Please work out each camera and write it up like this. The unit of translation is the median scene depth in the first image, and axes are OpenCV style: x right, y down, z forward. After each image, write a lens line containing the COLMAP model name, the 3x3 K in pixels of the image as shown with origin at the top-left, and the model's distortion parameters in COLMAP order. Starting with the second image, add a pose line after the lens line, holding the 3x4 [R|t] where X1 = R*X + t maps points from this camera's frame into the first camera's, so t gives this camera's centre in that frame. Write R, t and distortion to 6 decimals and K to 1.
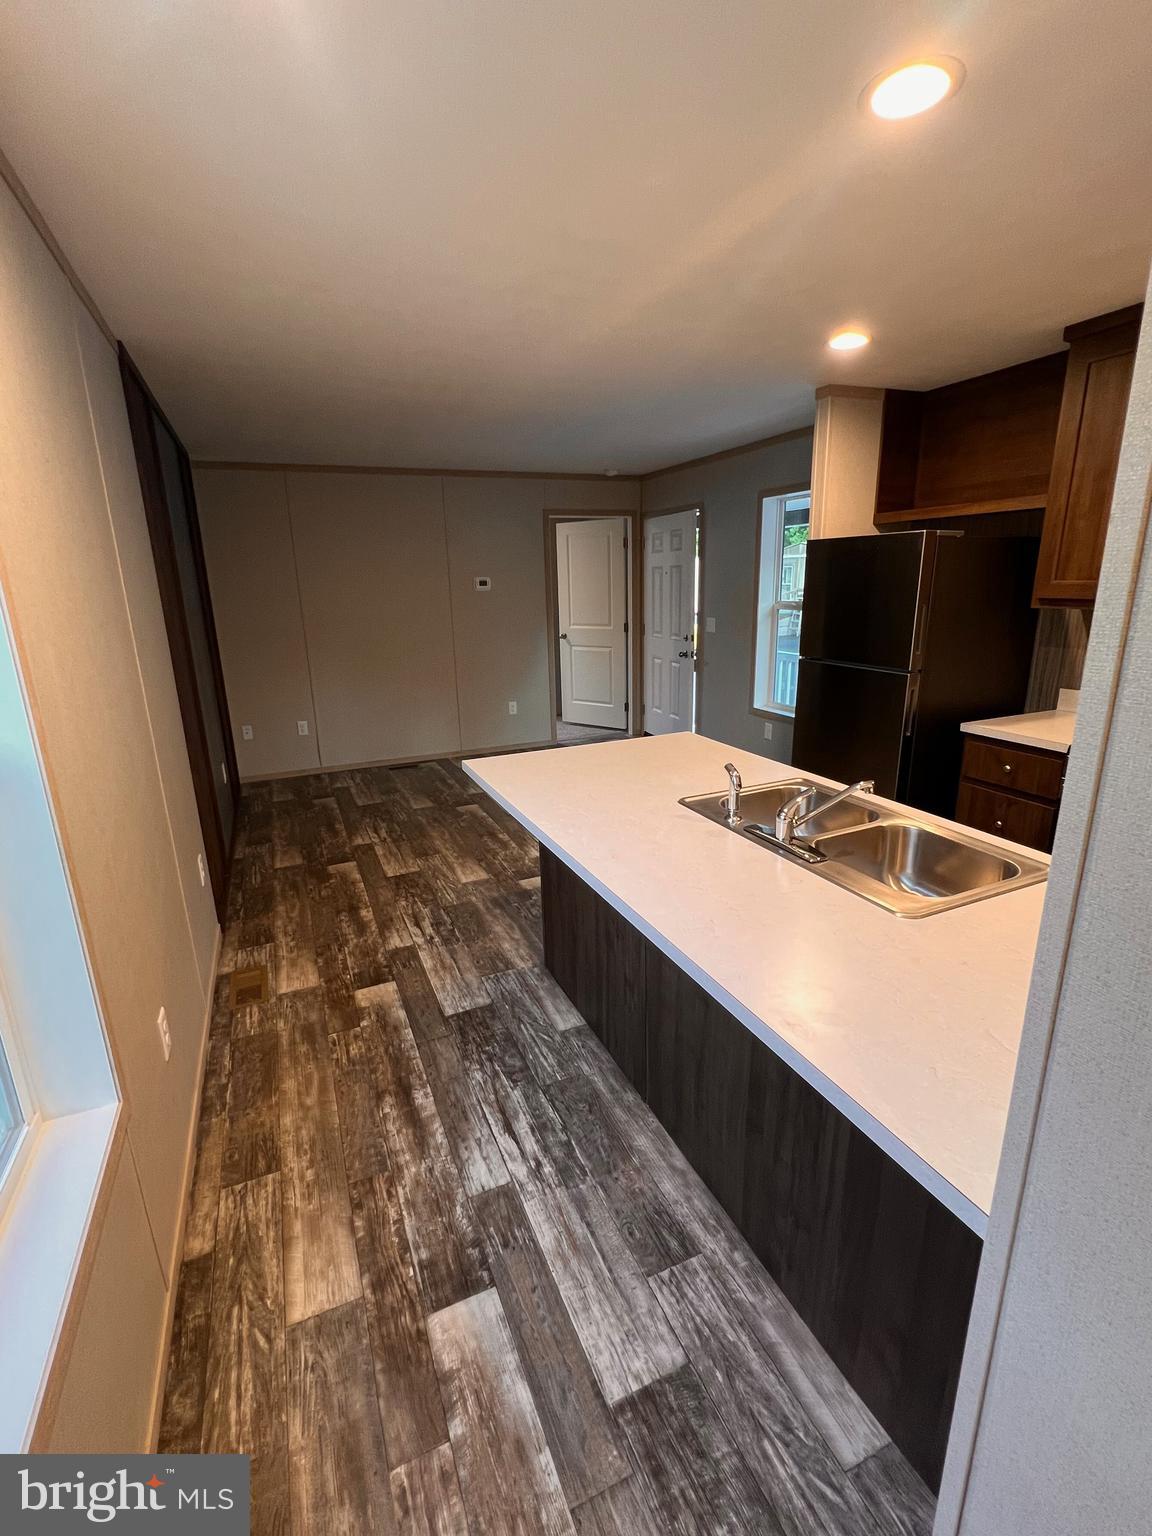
lens RADIAL K [[686.1, 0, 575.0], [0, 686.1, 771.1], [0, 0, 1]] dist [-0.003683, 0.000333]
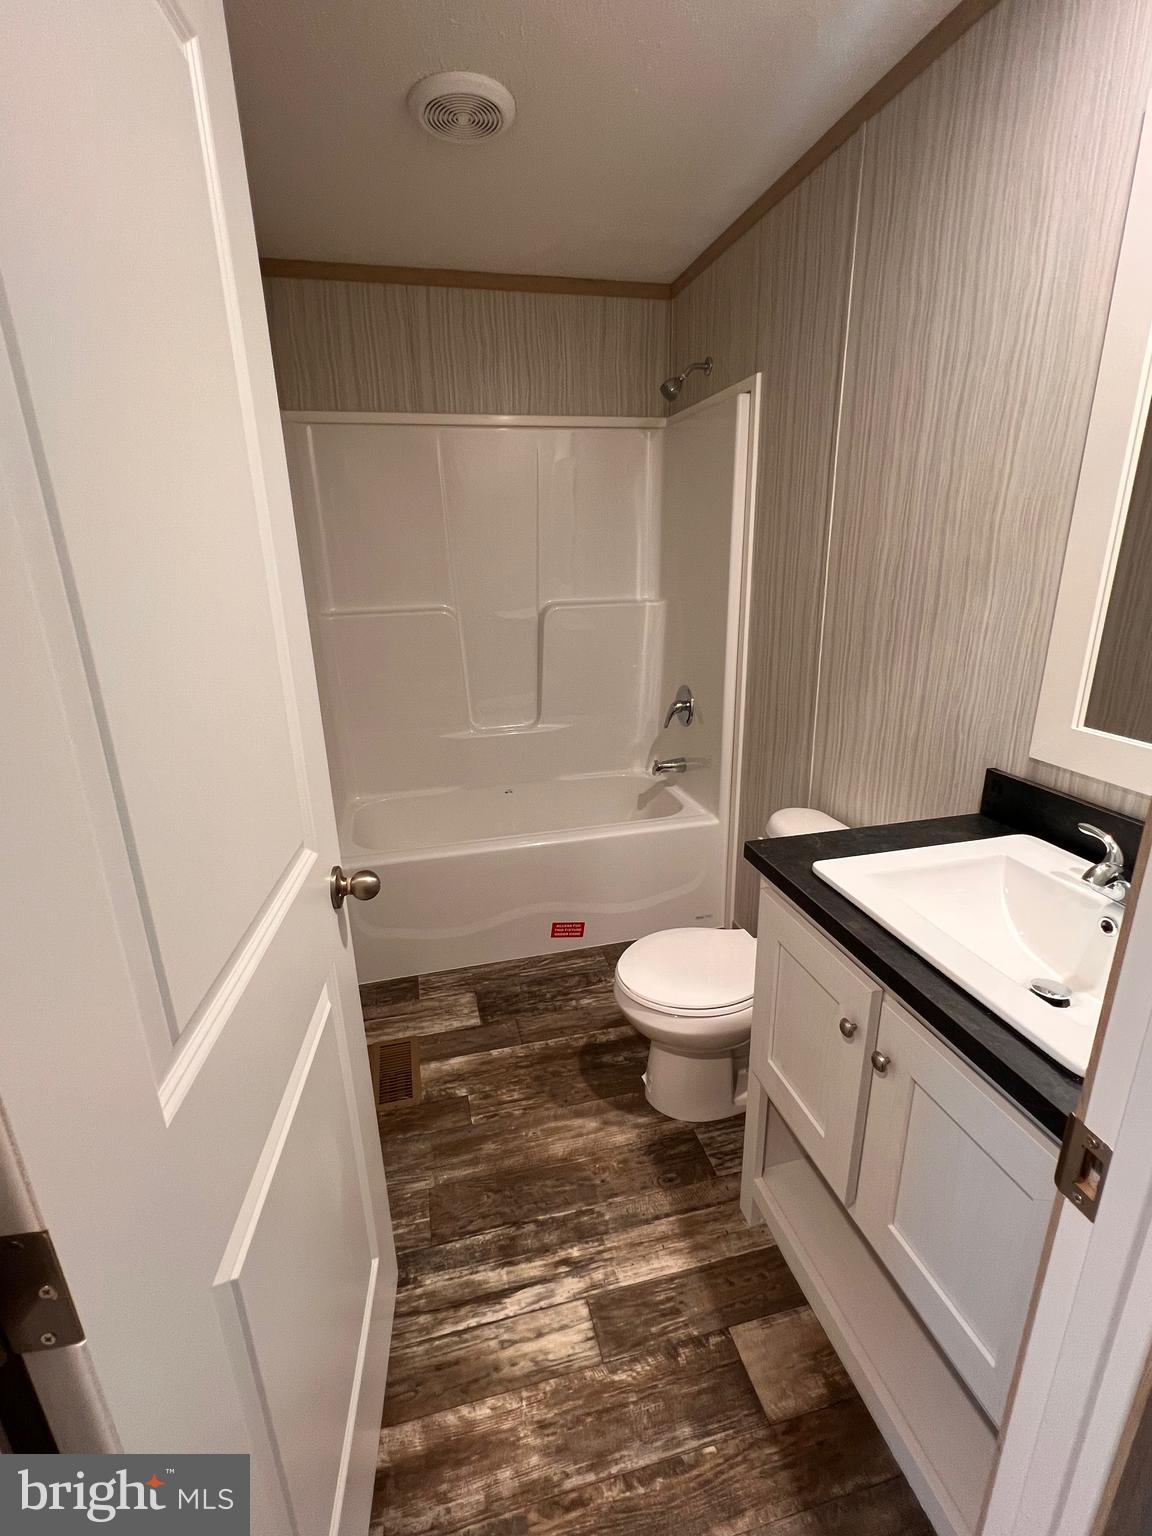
lens RADIAL K [[686.1, 0, 569.7], [0, 686.1, 768.9], [0, 0, 1]] dist [-0.003683, 0.000333]
pose [[0.174077, -0.264483, 0.948549, -0.703589], [0.287412, 0.934961, 0.207948, -0.122783], [-0.941855, 0.236426, 0.238771, 0.739280]]
